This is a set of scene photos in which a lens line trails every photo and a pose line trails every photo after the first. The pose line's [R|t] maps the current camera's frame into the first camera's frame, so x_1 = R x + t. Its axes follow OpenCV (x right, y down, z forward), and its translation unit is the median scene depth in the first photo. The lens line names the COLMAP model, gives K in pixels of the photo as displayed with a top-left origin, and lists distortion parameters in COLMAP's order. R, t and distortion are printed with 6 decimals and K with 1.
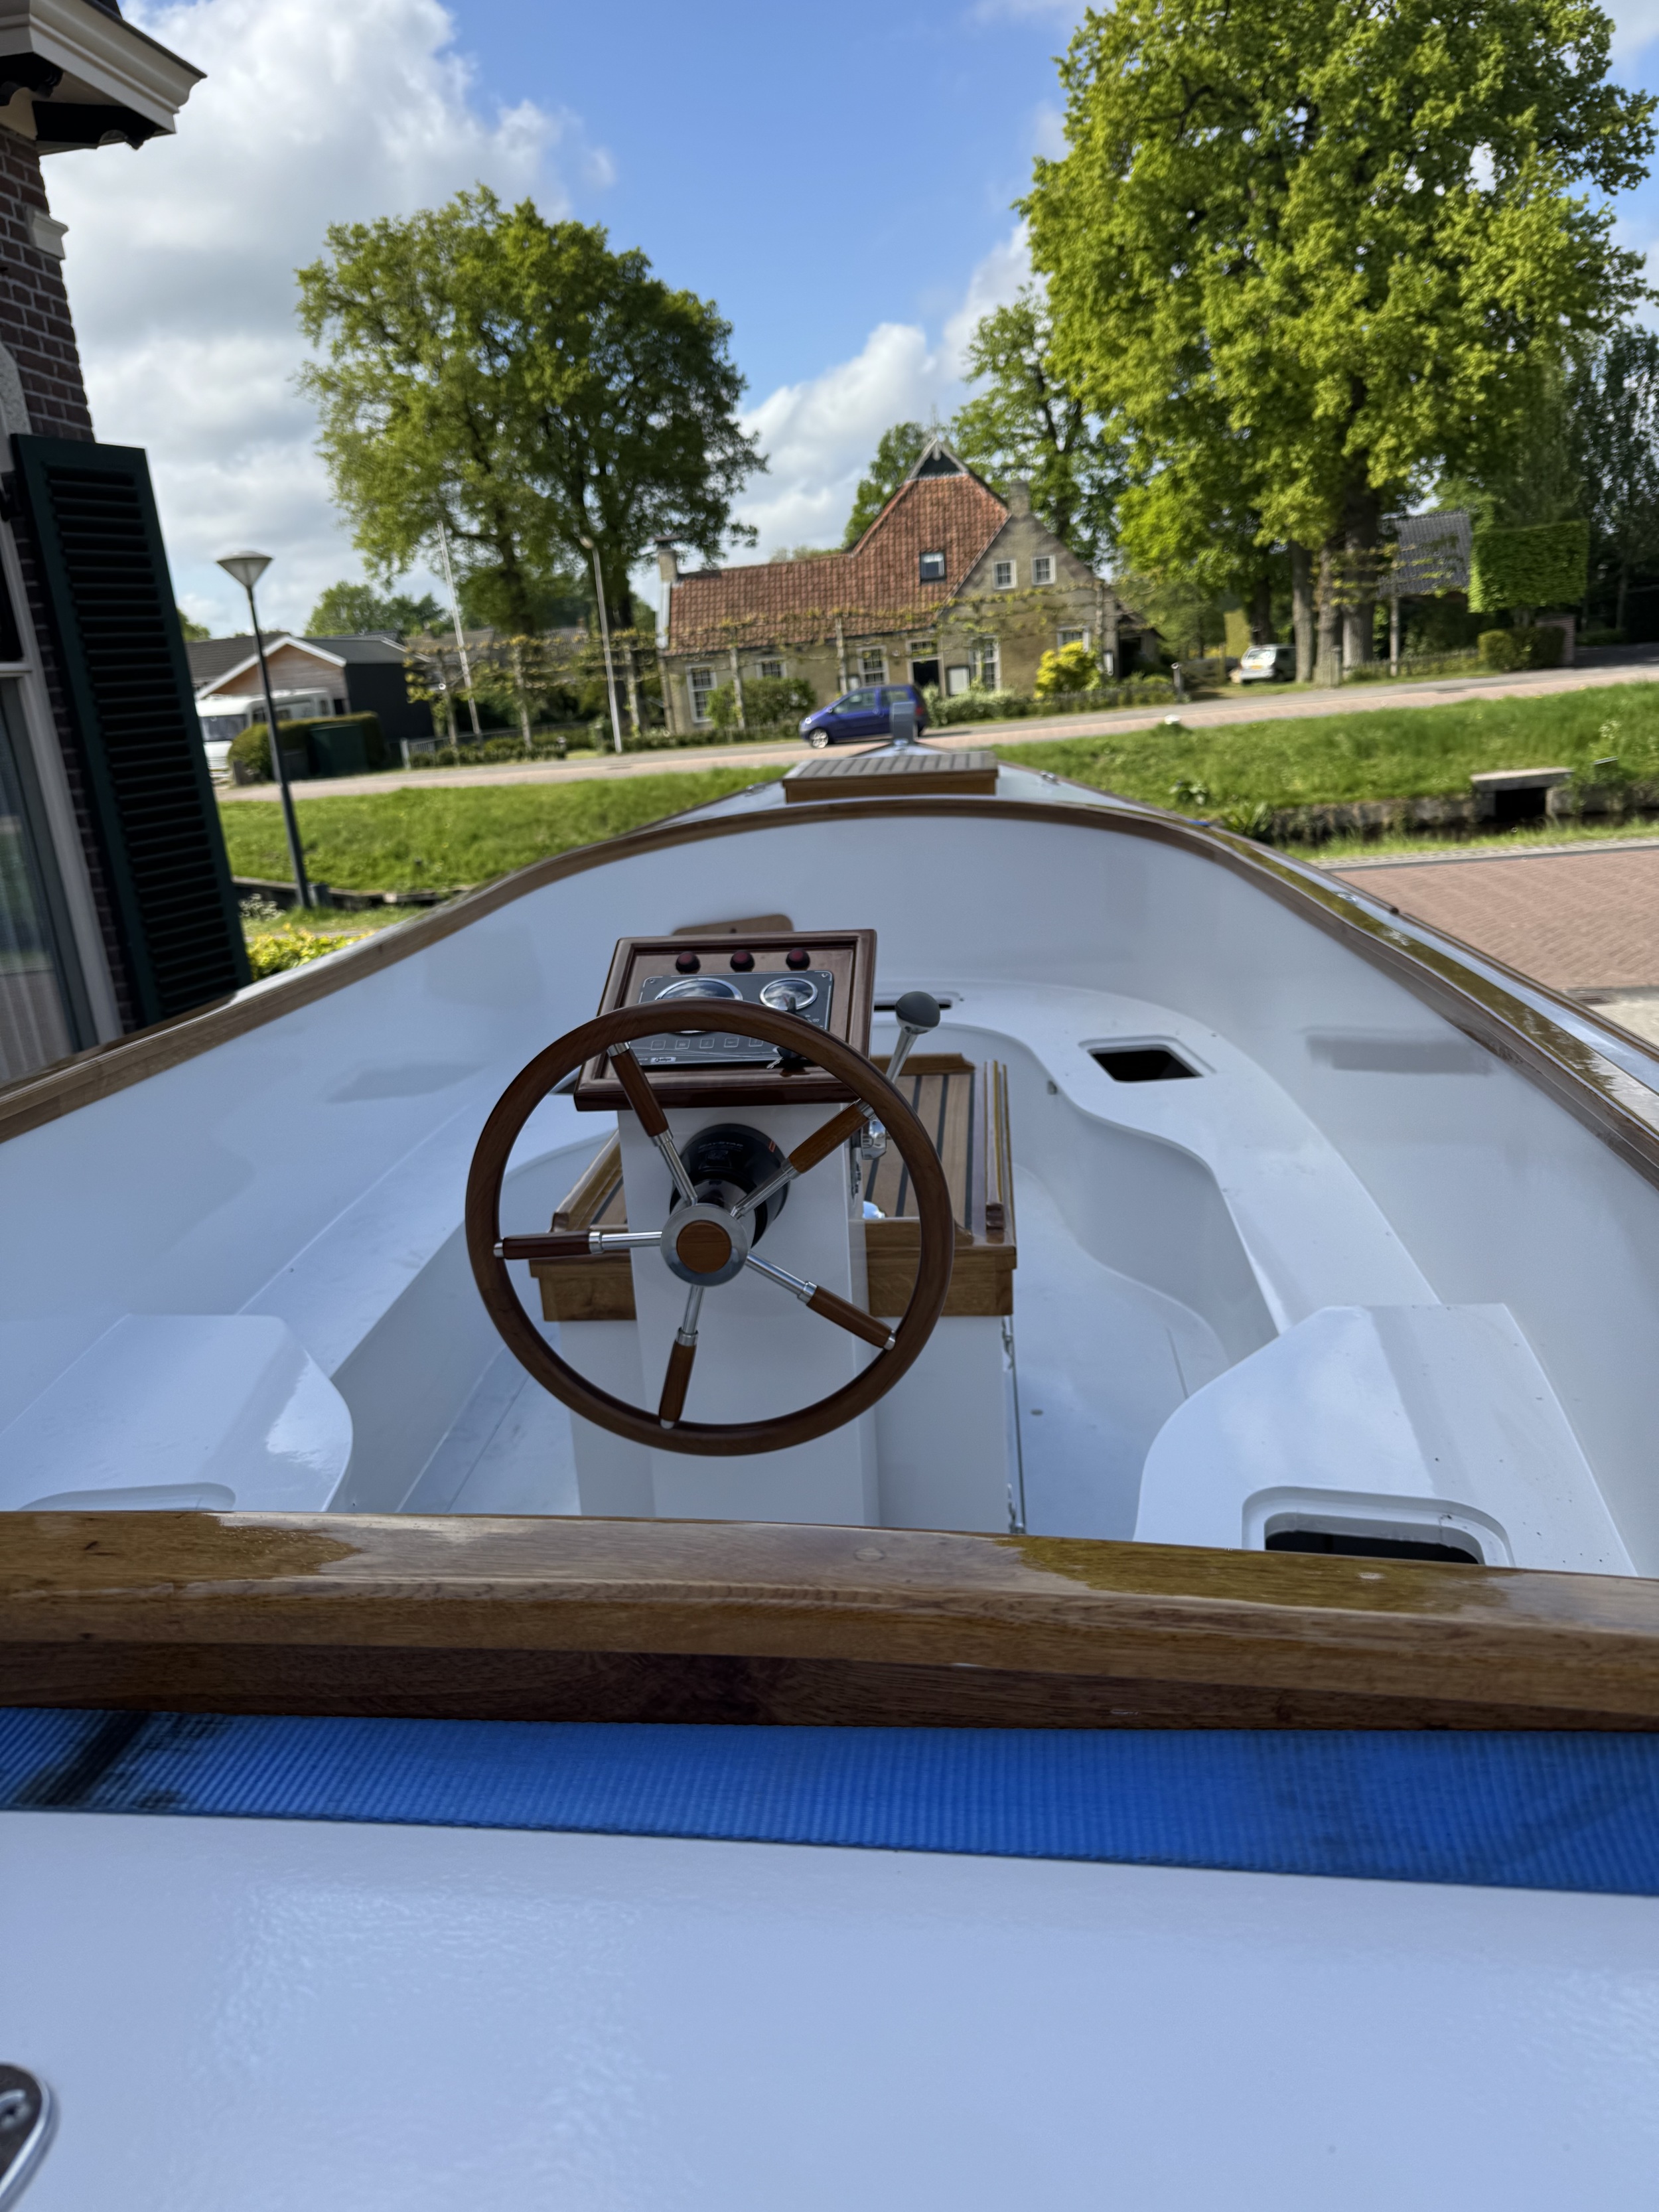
lens RADIAL K [[1563.9, 0, 798.6], [0, 1563.9, 1121.0], [0, 0, 1]] dist [0.026315, -0.033391]
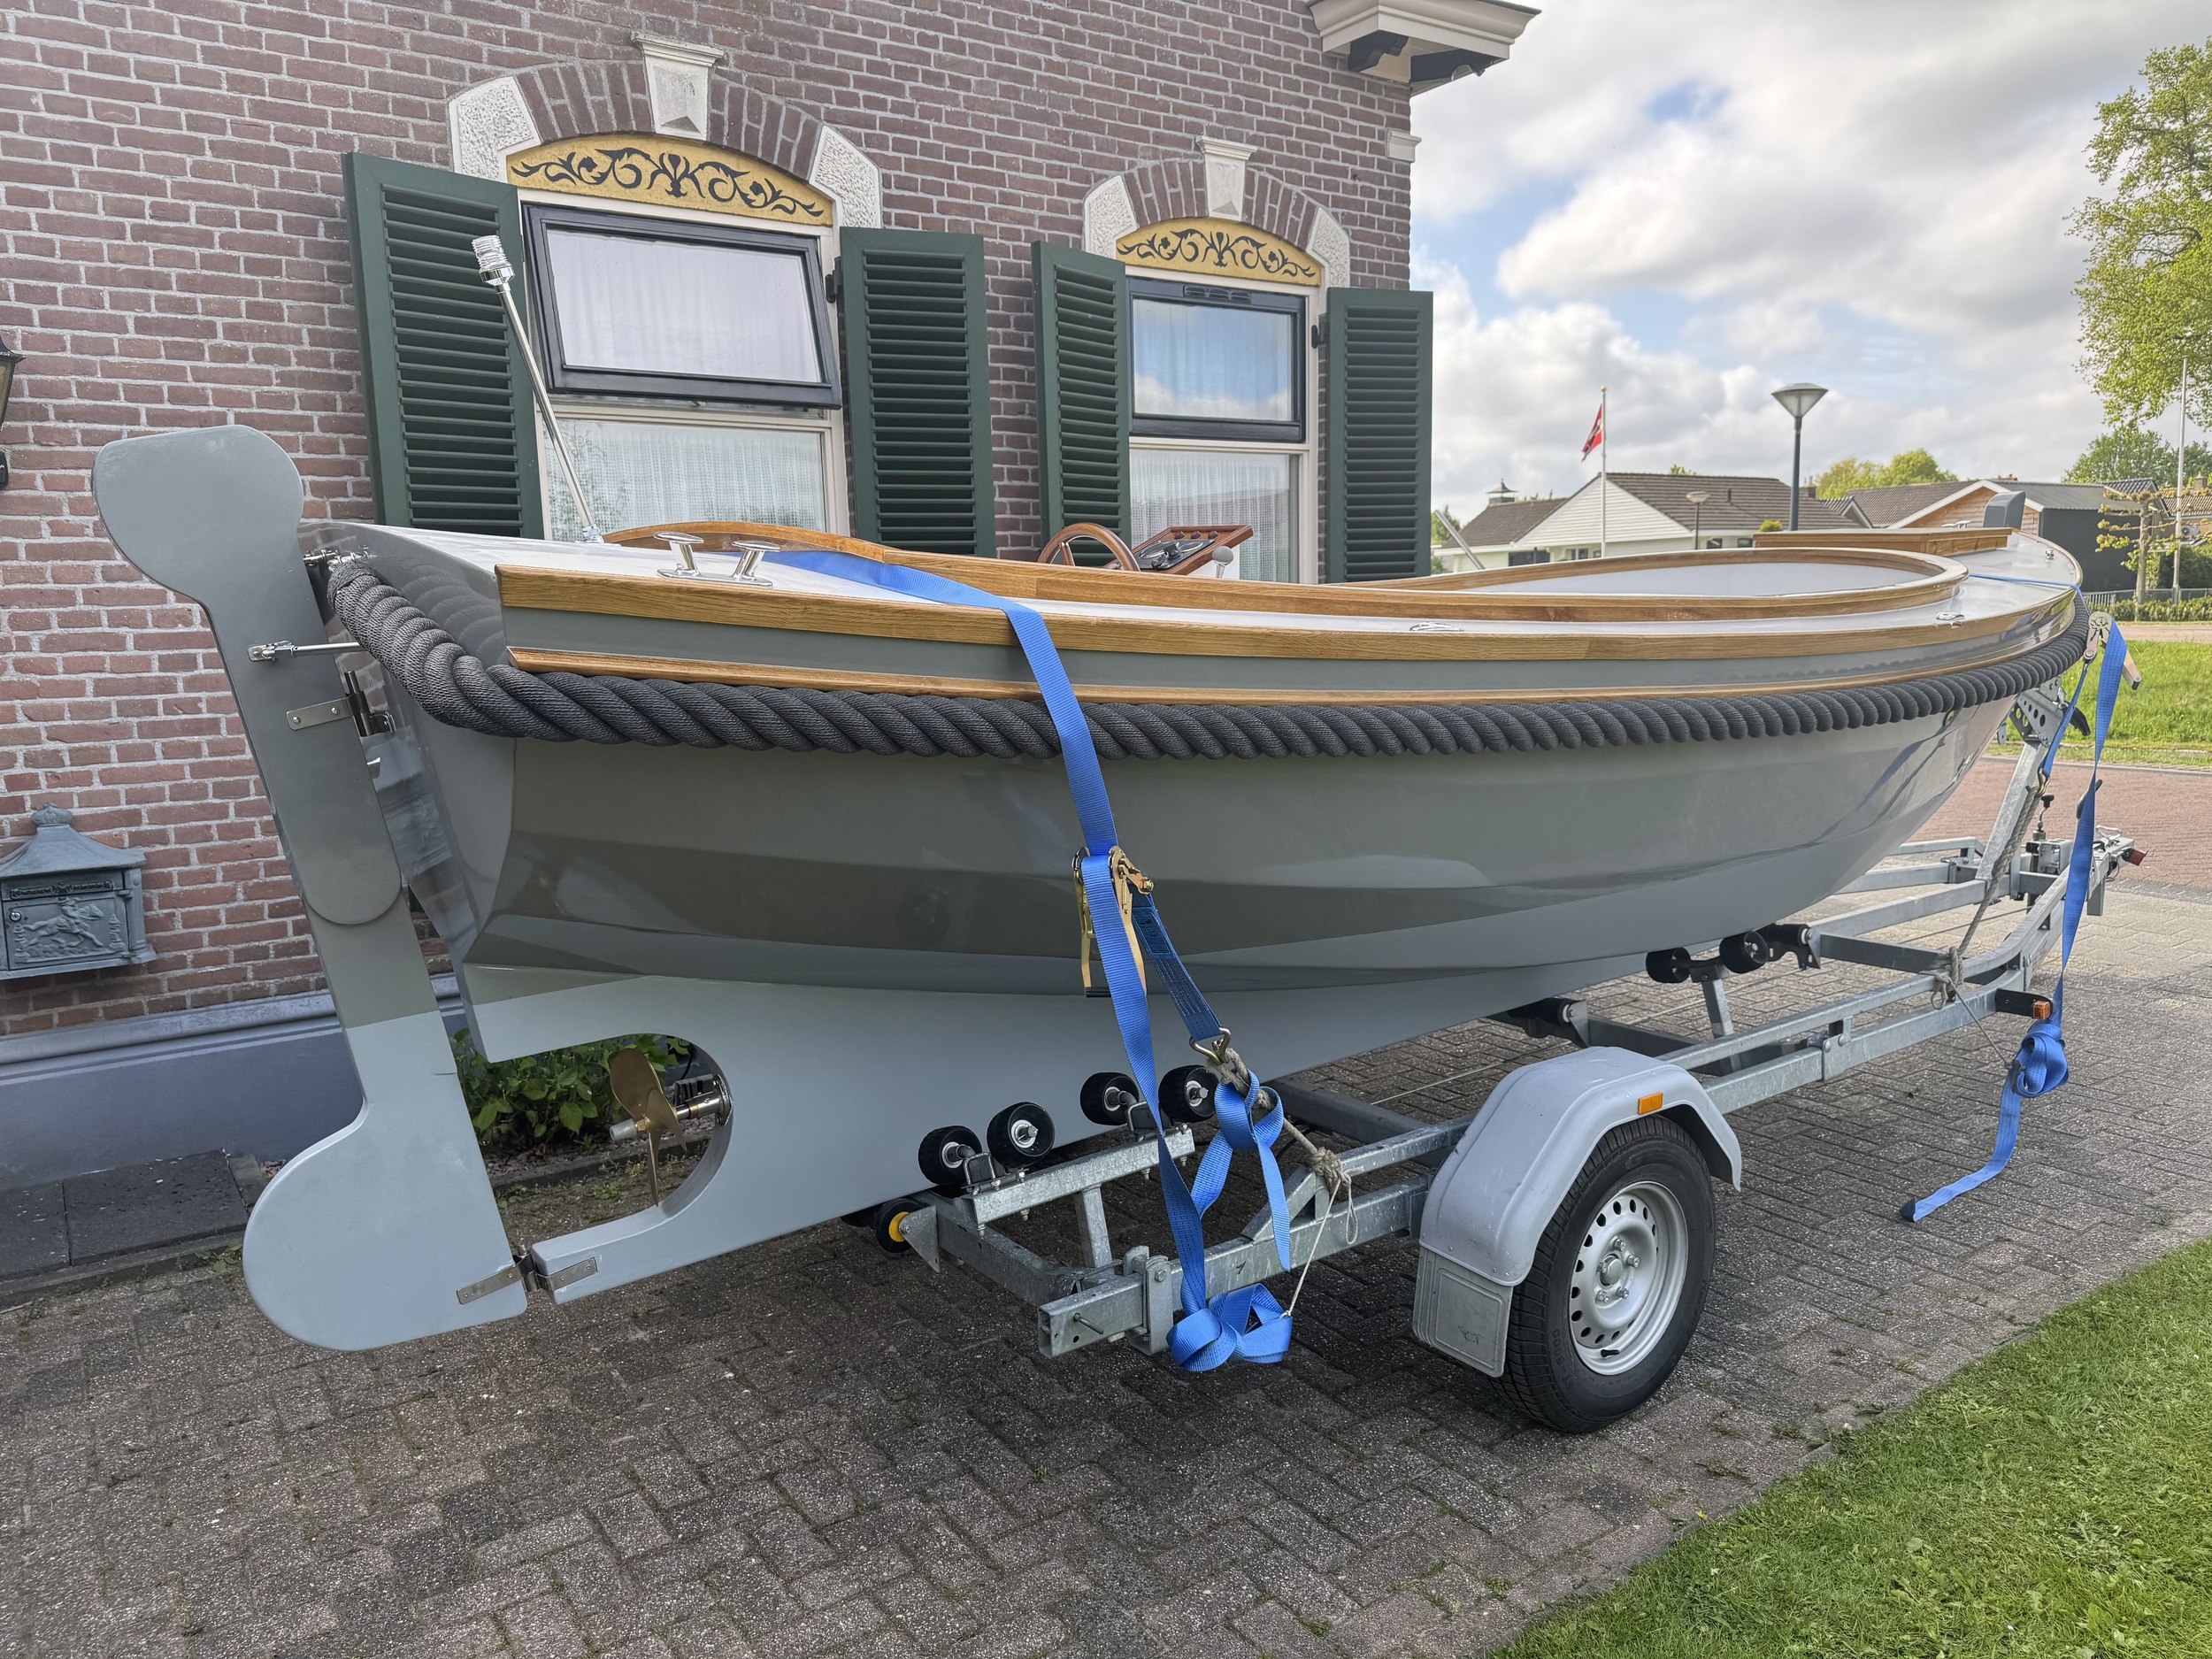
lens RADIAL K [[1564.0, 0, 1114.5], [0, 1564.0, 827.3], [0, 0, 1]] dist [0.026315, -0.033391]
pose [[0.673110, 0.175591, -0.718395, 0.058077], [-0.235467, 0.971736, 0.016889, 0.008030], [0.701055, 0.157790, 0.695431, -0.007794]]
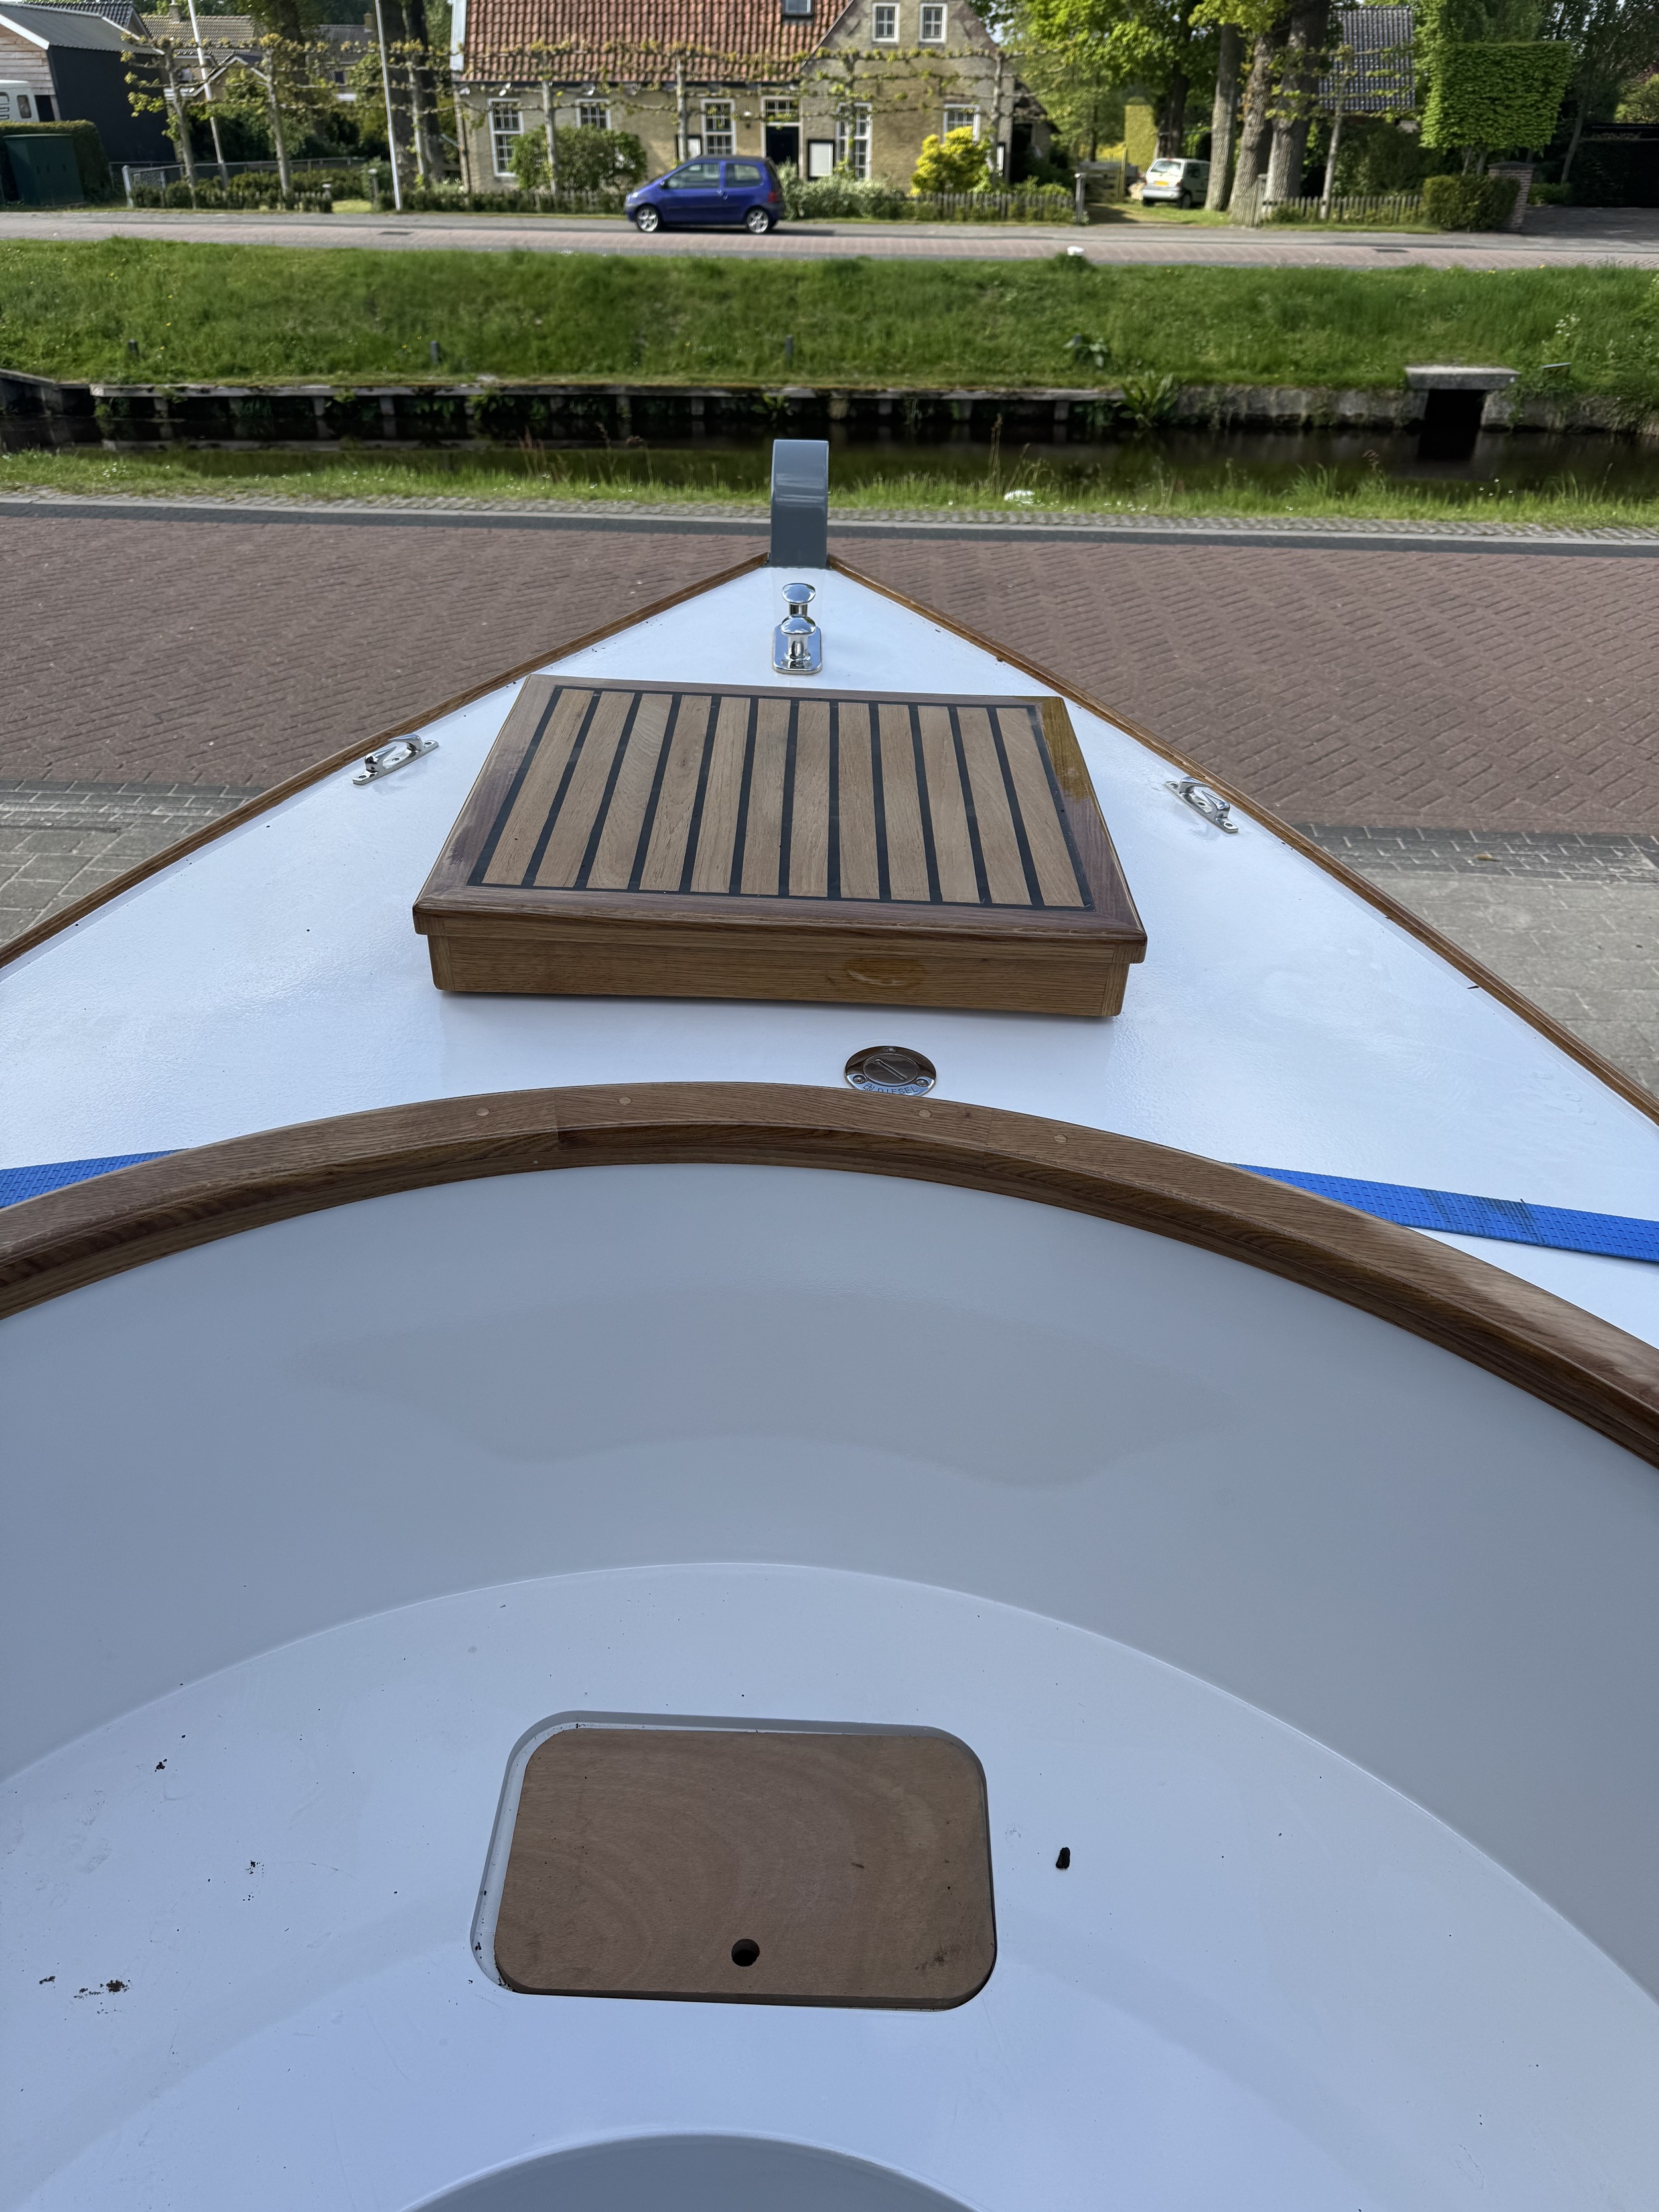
lens RADIAL K [[1563.9, 0, 806.7], [0, 1563.9, 1114.8], [0, 0, 1]] dist [0.026315, -0.033391]
pose [[0.990256, 0.035828, 0.134573, 0.001431], [-0.072022, 0.958828, 0.274702, -0.027463], [-0.119191, -0.281717, 0.952066, 0.072187]]
